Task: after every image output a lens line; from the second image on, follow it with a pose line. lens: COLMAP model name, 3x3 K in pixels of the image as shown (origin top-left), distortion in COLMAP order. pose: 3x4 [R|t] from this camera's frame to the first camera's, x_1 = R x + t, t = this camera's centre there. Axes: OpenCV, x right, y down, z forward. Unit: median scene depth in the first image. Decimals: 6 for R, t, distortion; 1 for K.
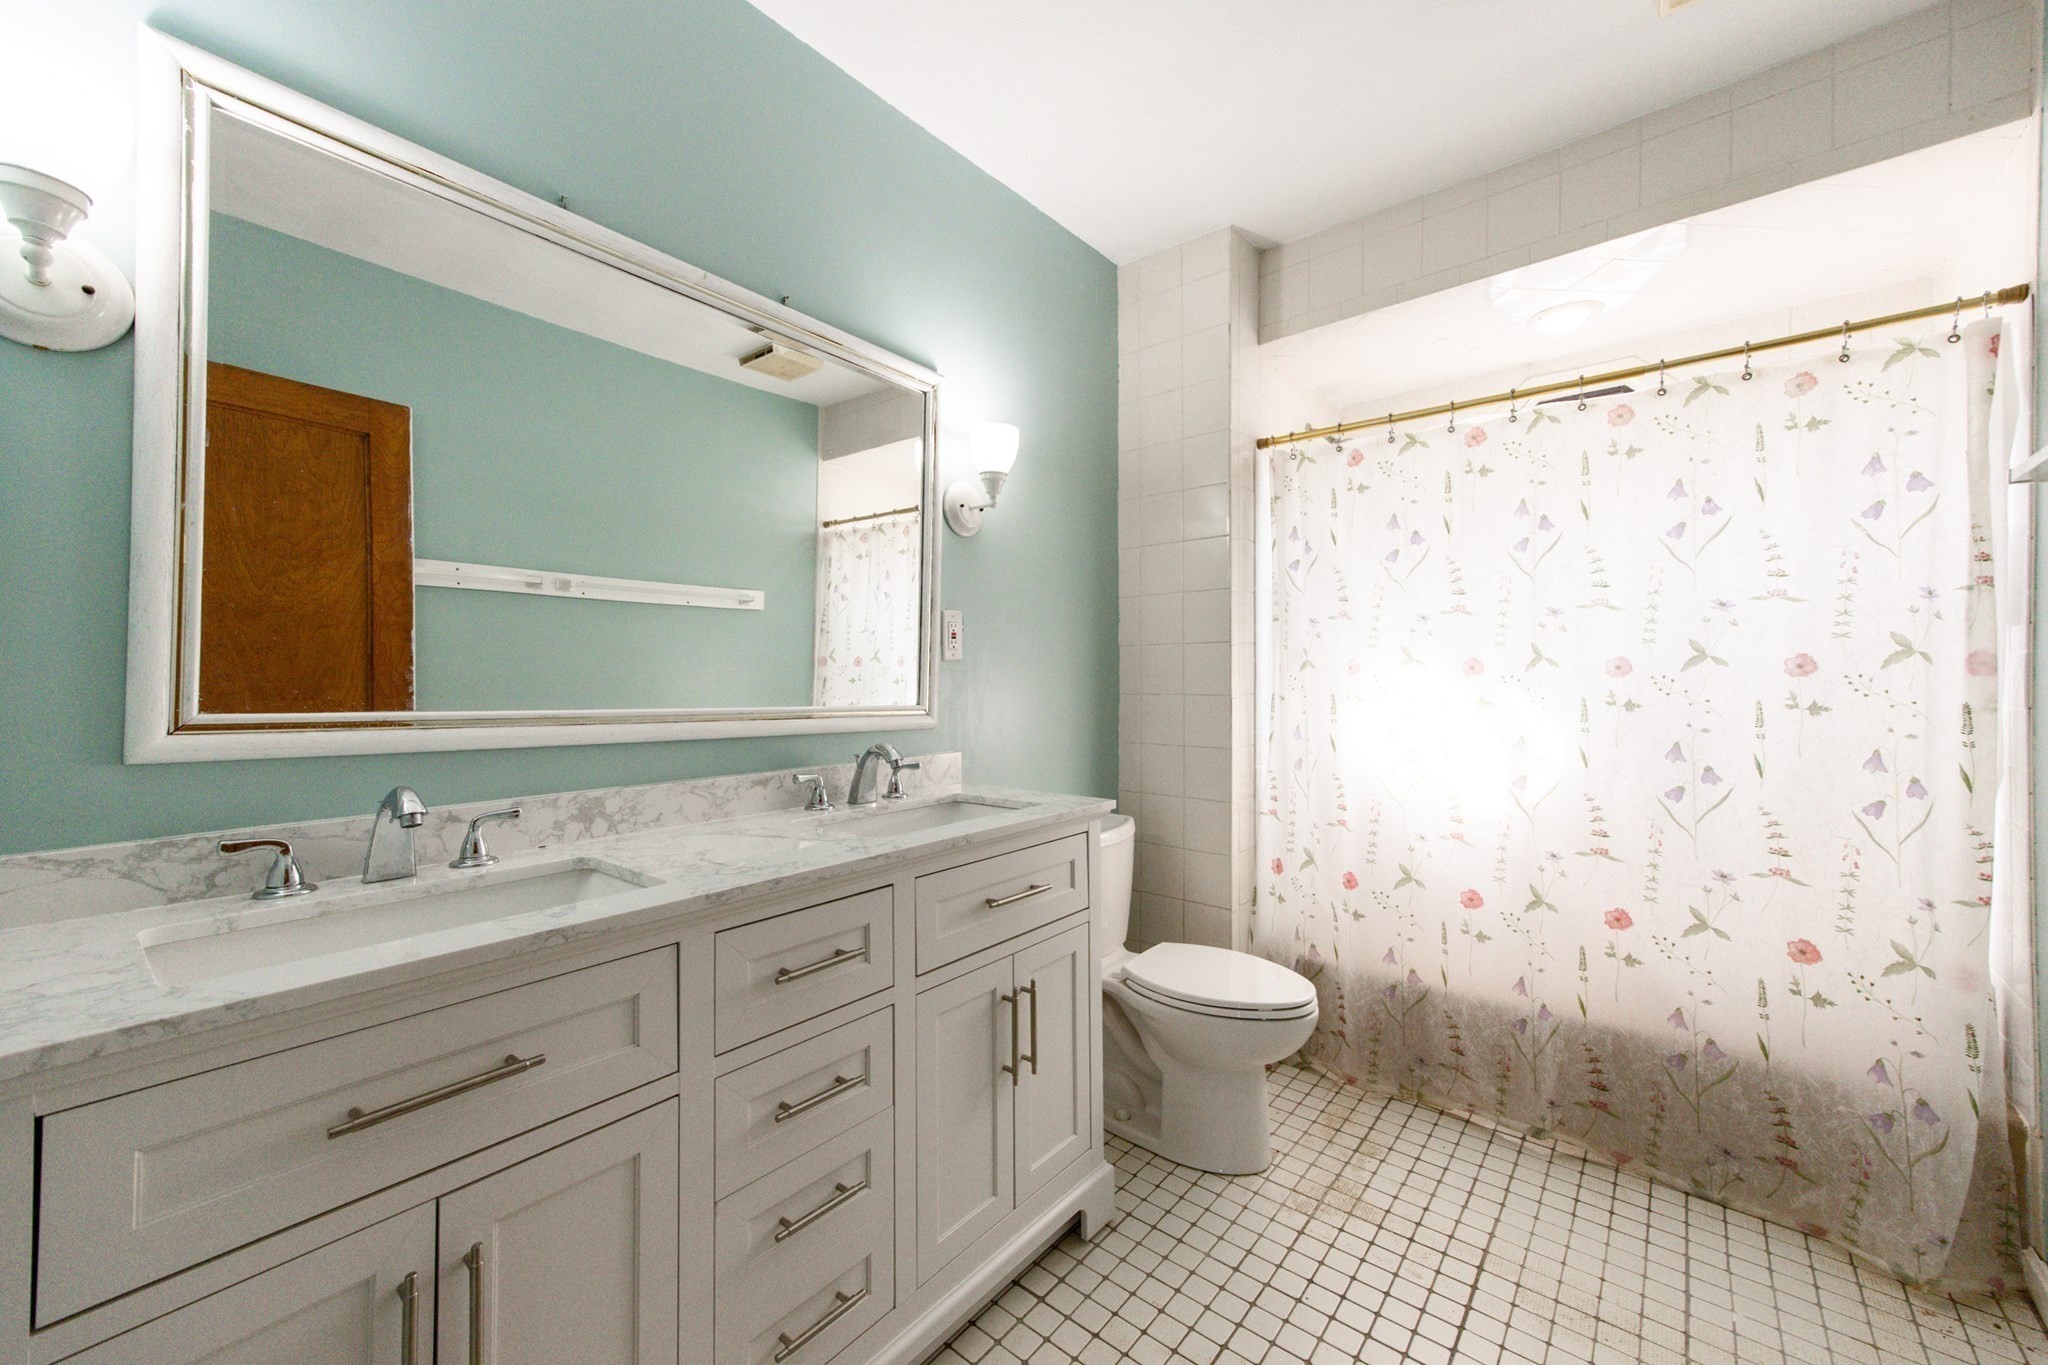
lens RADIAL K [[808.0, 0, 1016.5], [0, 808.0, 683.6], [0, 0, 1]] dist [0.000718, 0.000095]
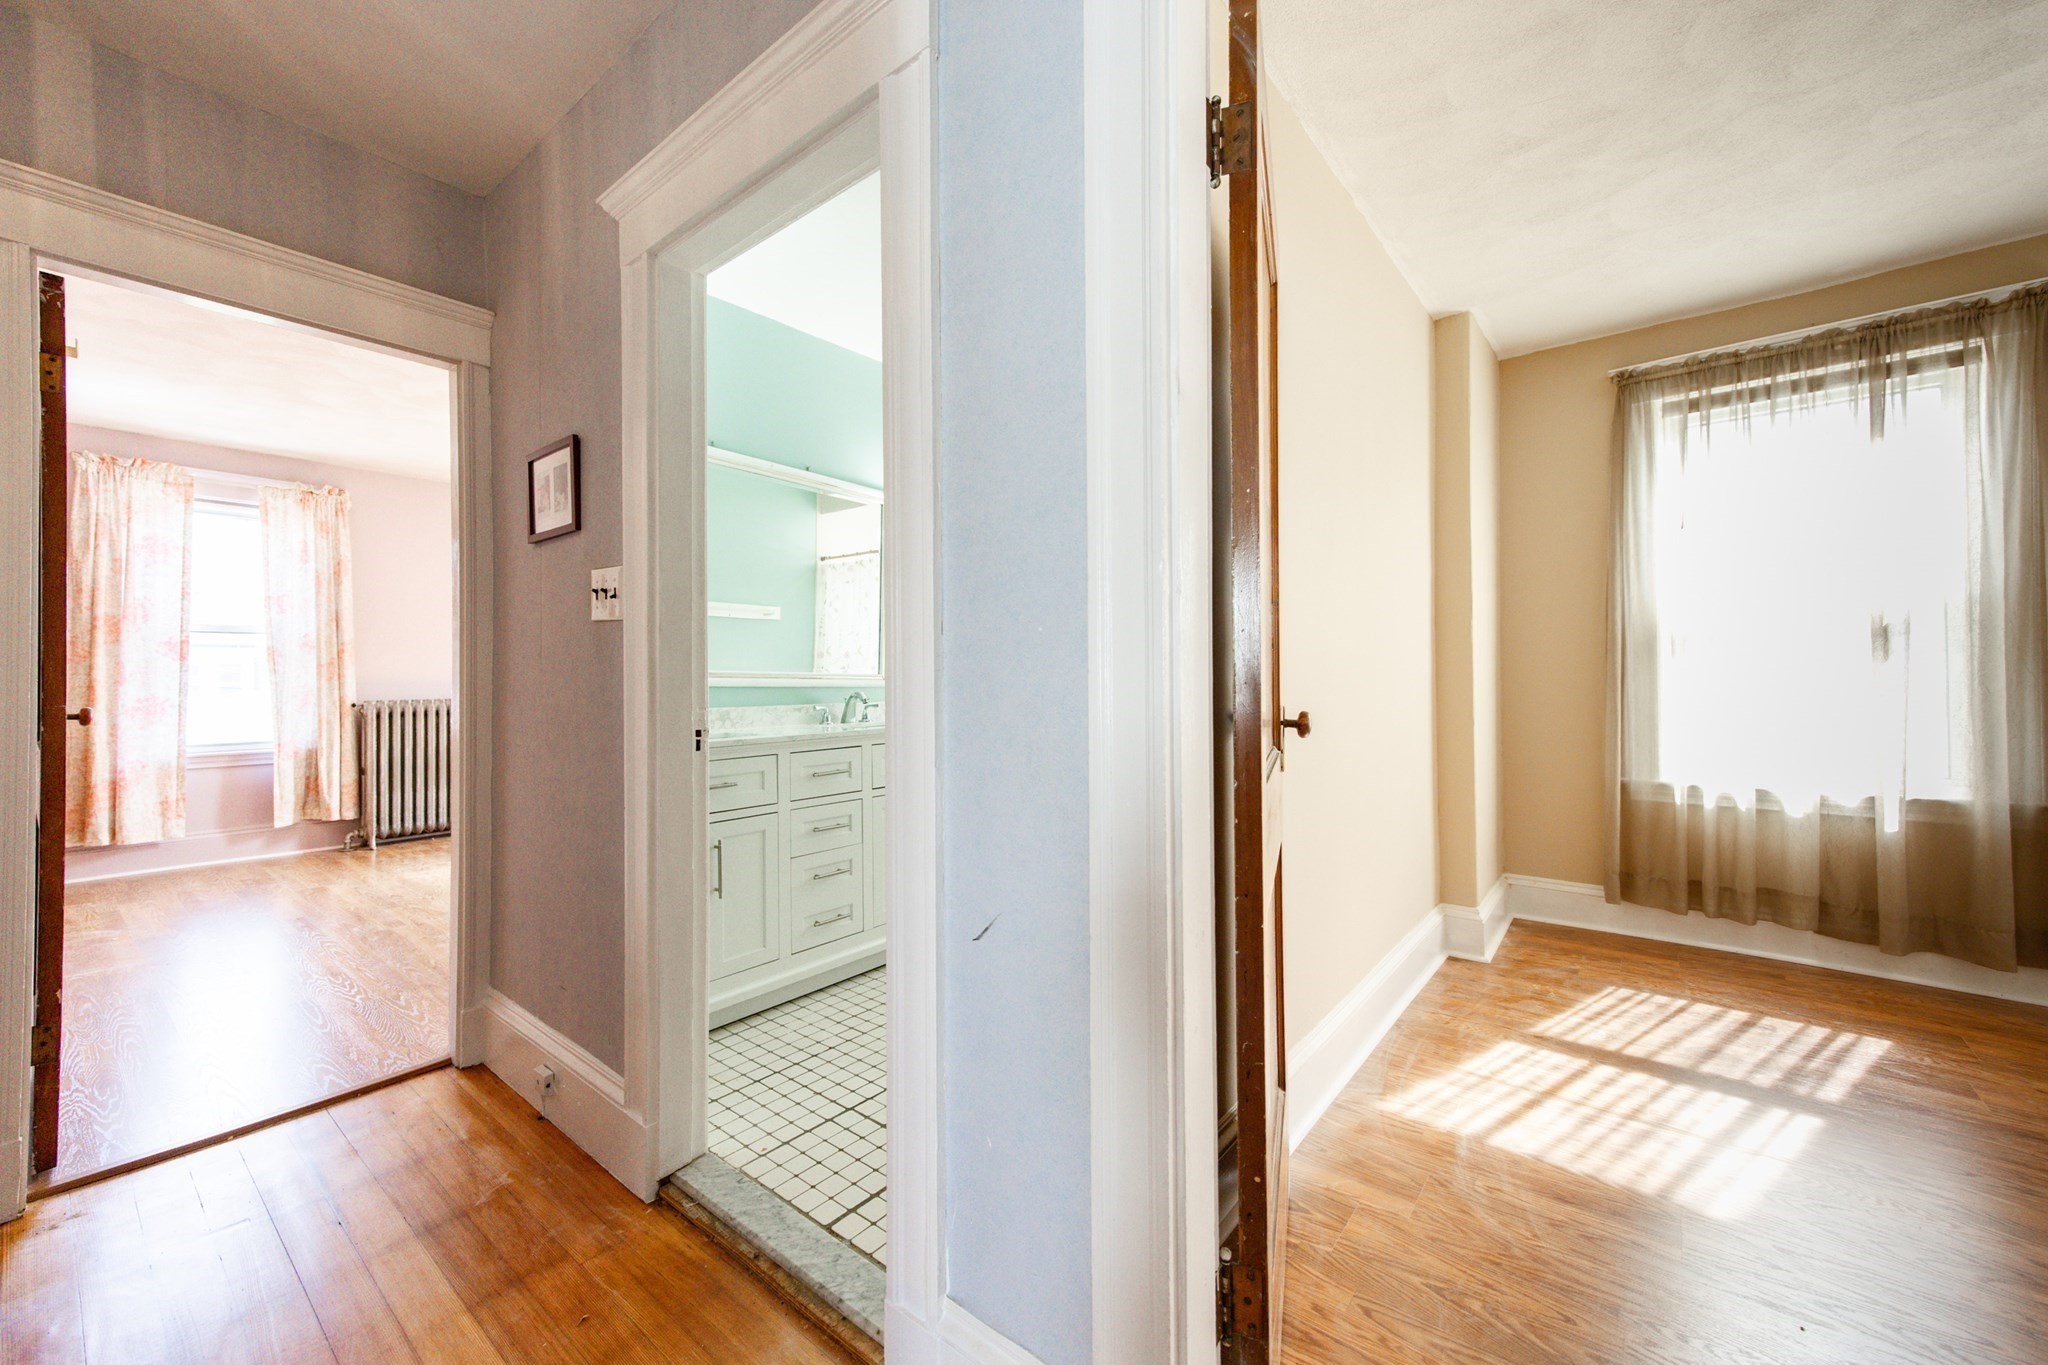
lens RADIAL K [[797.8, 0, 1024.3], [0, 797.8, 670.3], [0, 0, 1]] dist [0.022910, 0.000033]
pose [[0.999631, -0.006223, 0.026445, 0.183058], [0.006656, 0.999845, -0.016328, 0.055292], [-0.026339, 0.016498, 0.999517, -0.936718]]
